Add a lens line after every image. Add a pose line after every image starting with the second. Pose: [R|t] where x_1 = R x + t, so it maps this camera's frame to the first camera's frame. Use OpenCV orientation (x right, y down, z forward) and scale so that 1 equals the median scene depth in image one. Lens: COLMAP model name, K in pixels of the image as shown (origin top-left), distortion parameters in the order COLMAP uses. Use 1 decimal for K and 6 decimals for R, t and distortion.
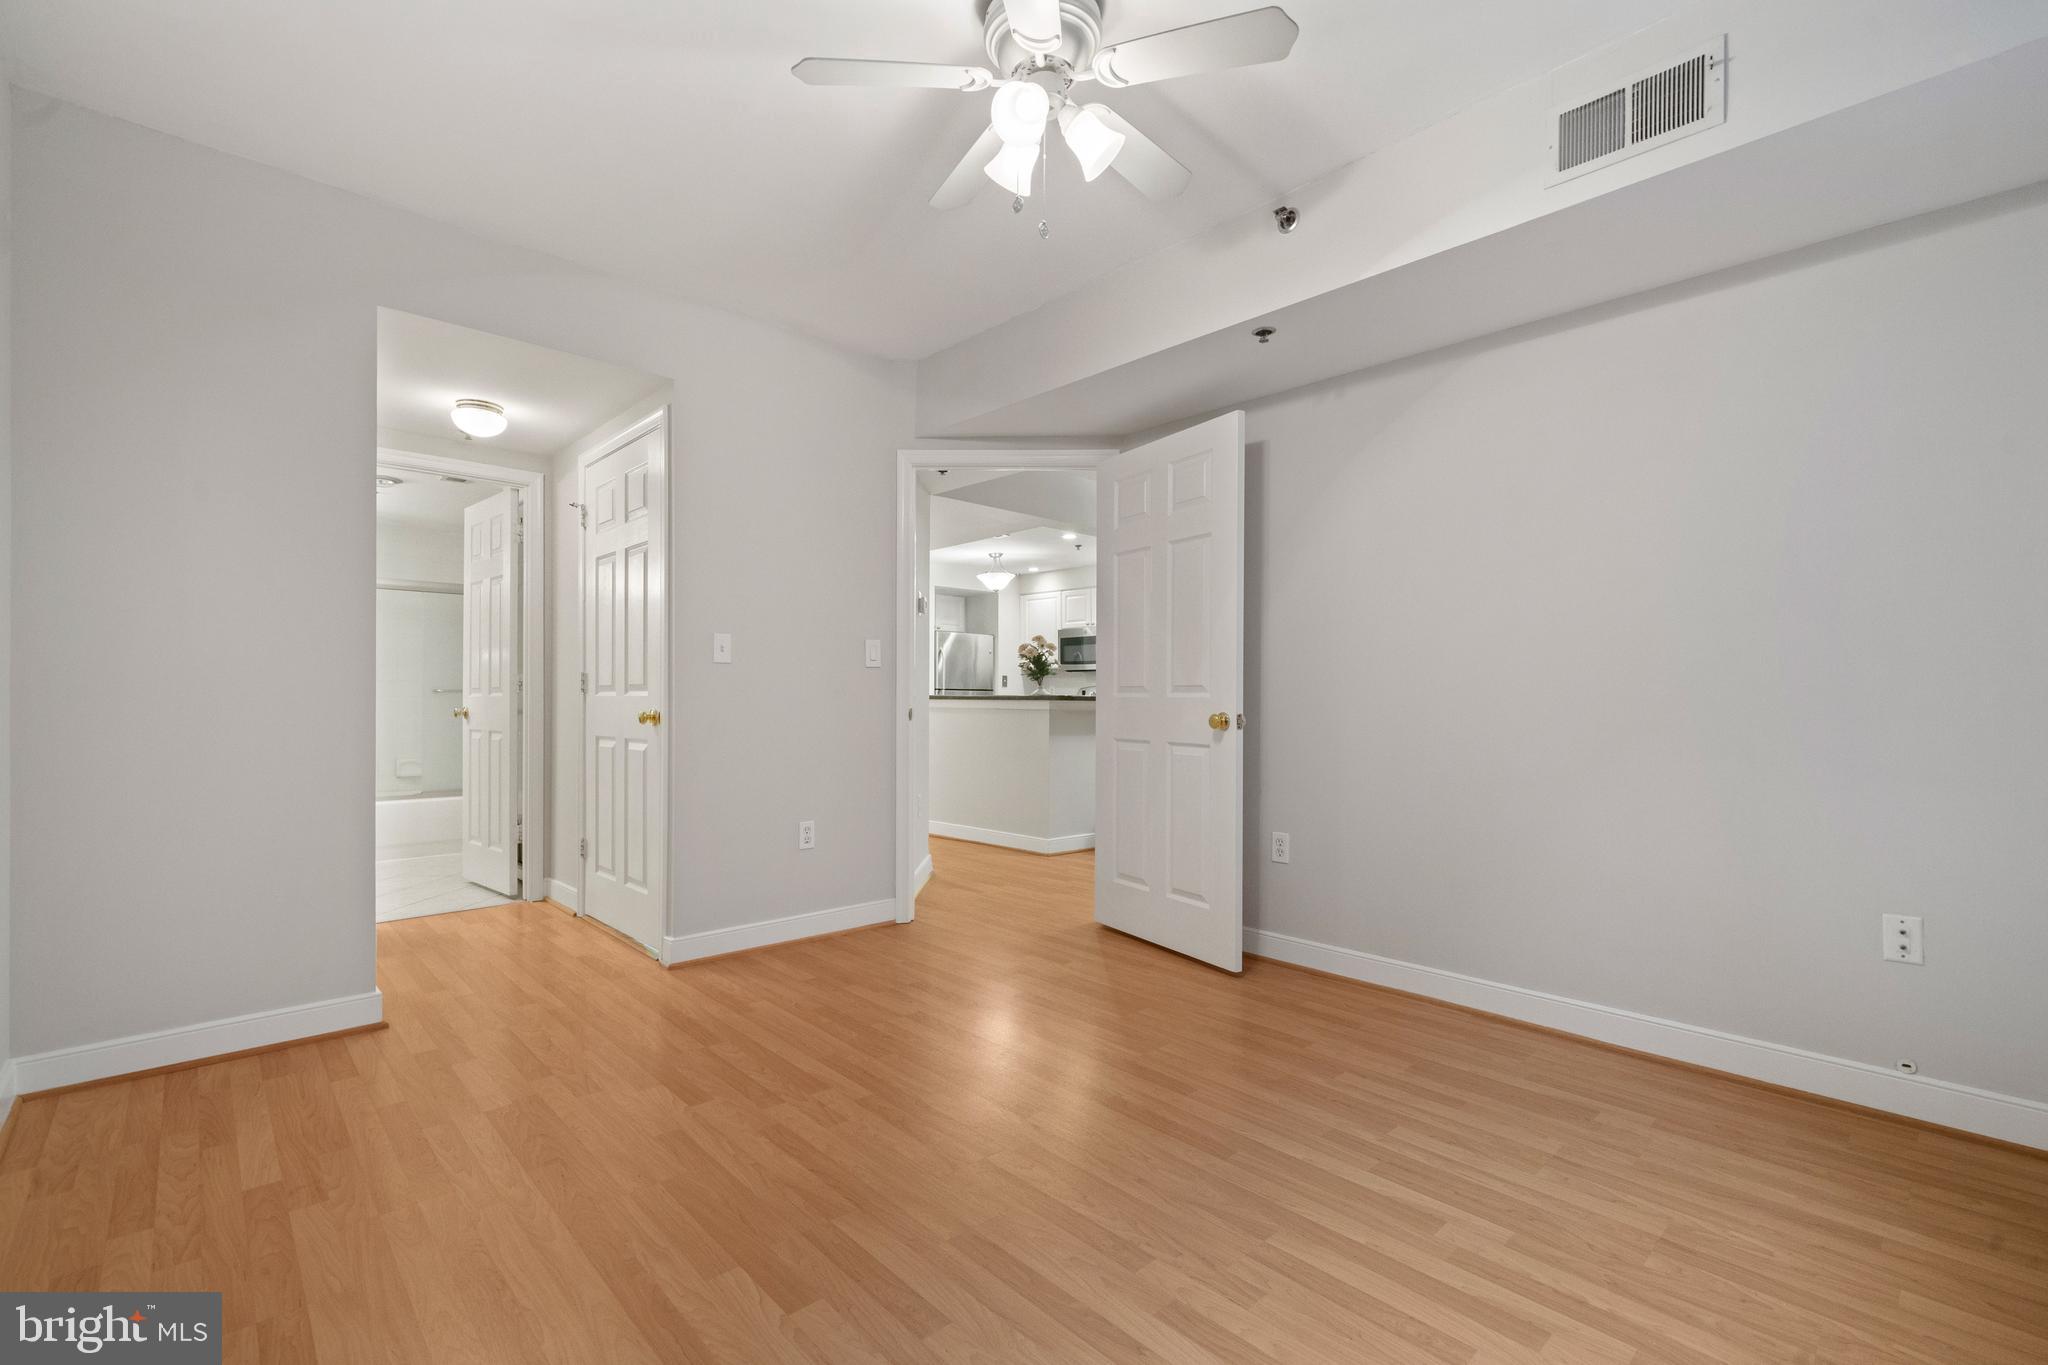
lens RADIAL K [[903.2, 0, 1024.7], [0, 903.2, 690.1], [0, 0, 1]] dist [-0.002071, 0.002101]
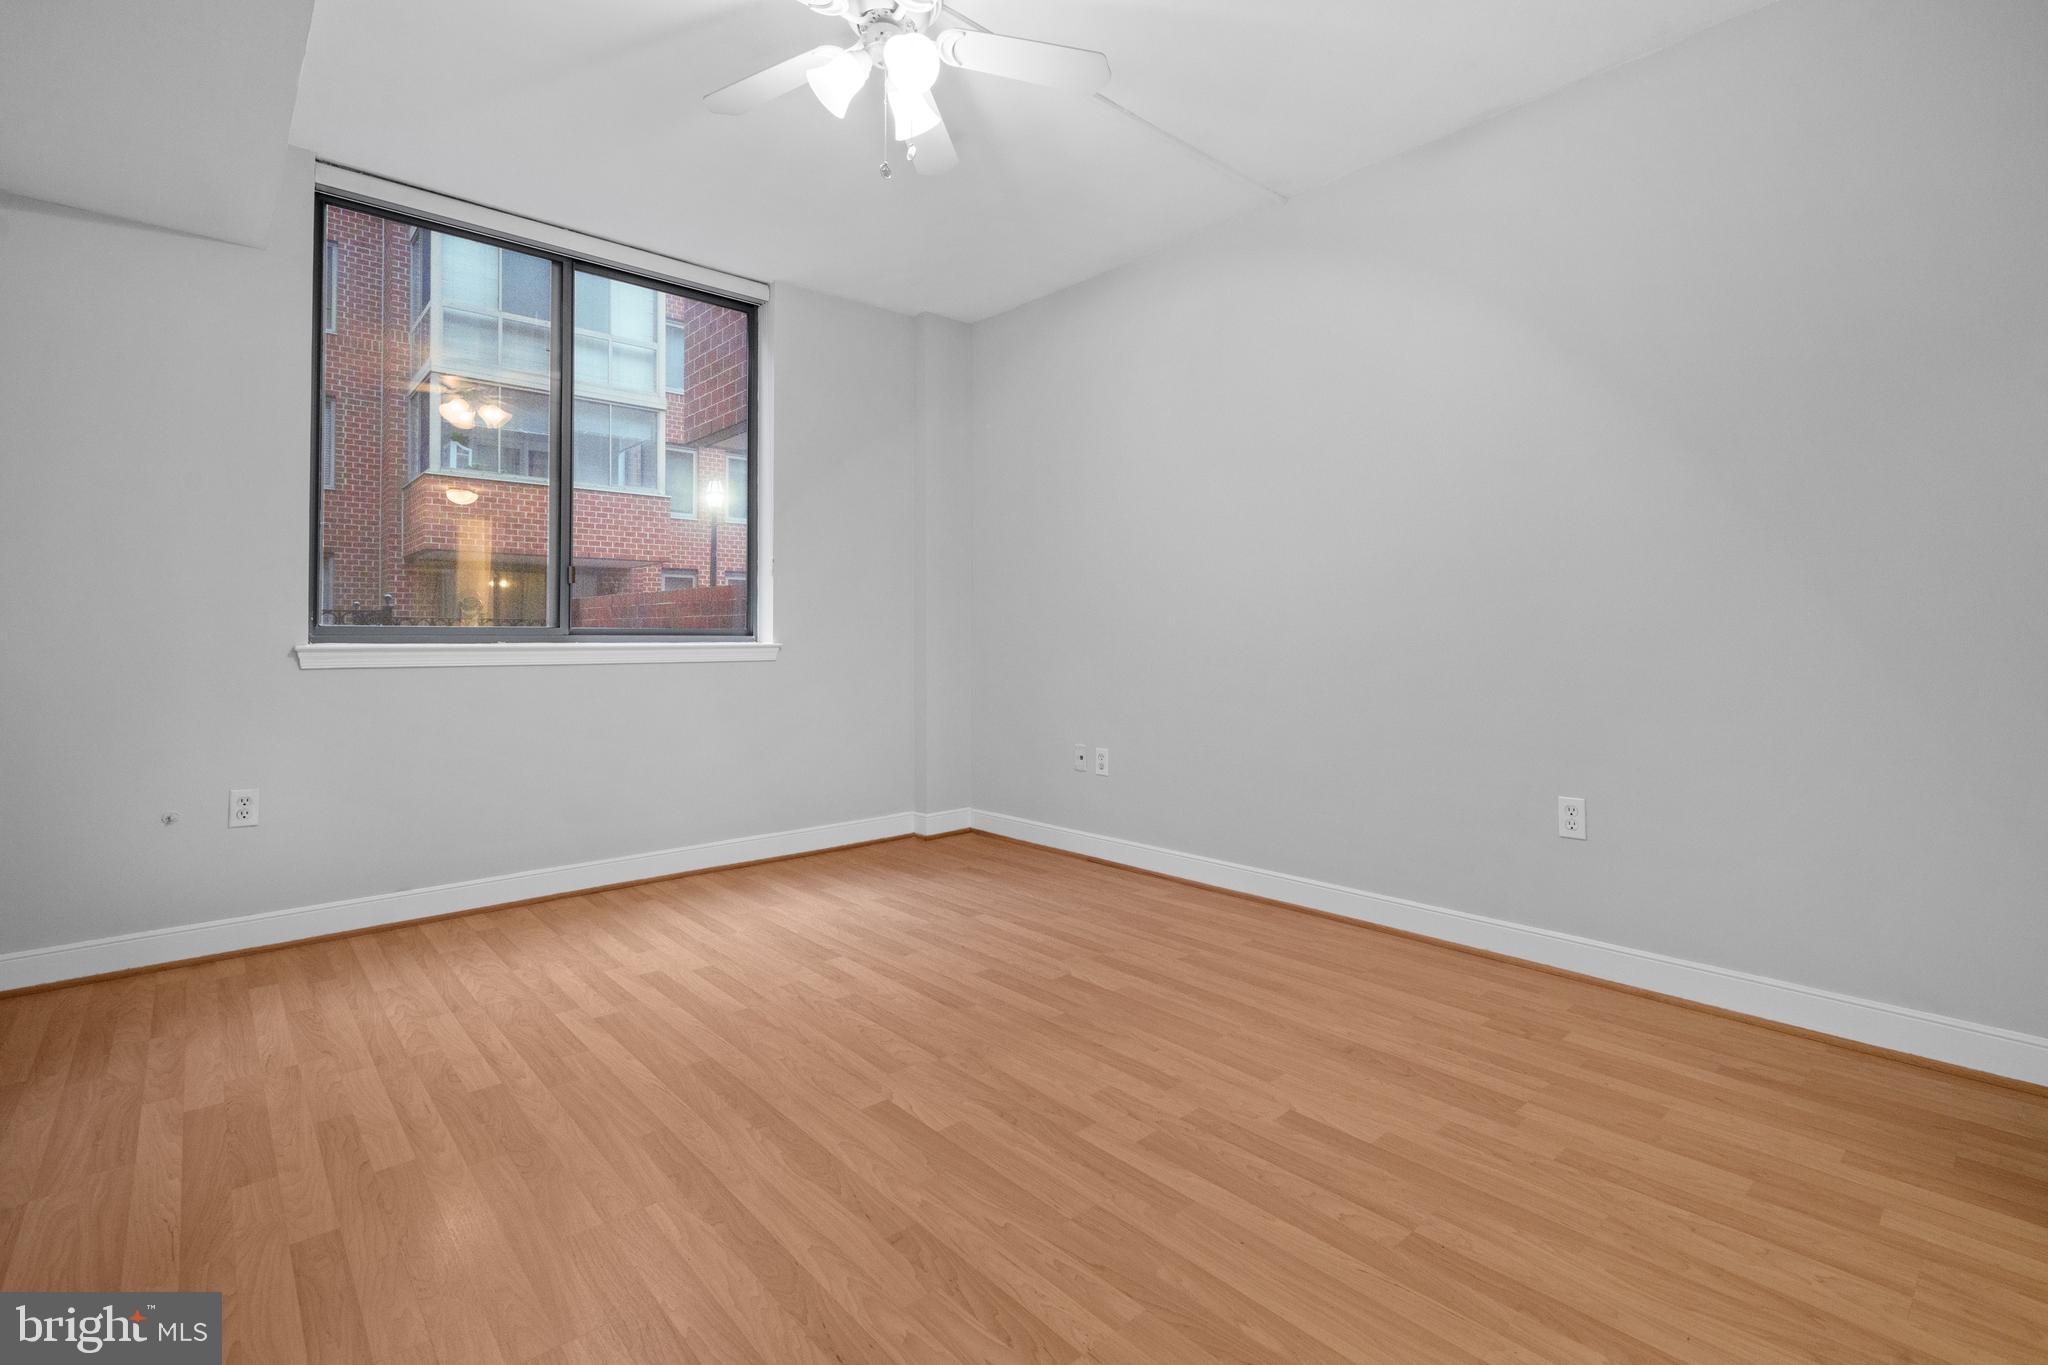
lens RADIAL K [[903.2, 0, 1027.8], [0, 903.2, 666.2], [0, 0, 1]] dist [-0.002071, 0.002101]
pose [[-0.999610, -0.002841, 0.027770, -0.176742], [-0.002456, 0.999900, 0.013903, 0.056822], [-0.027807, 0.013829, -0.999518, 2.086982]]
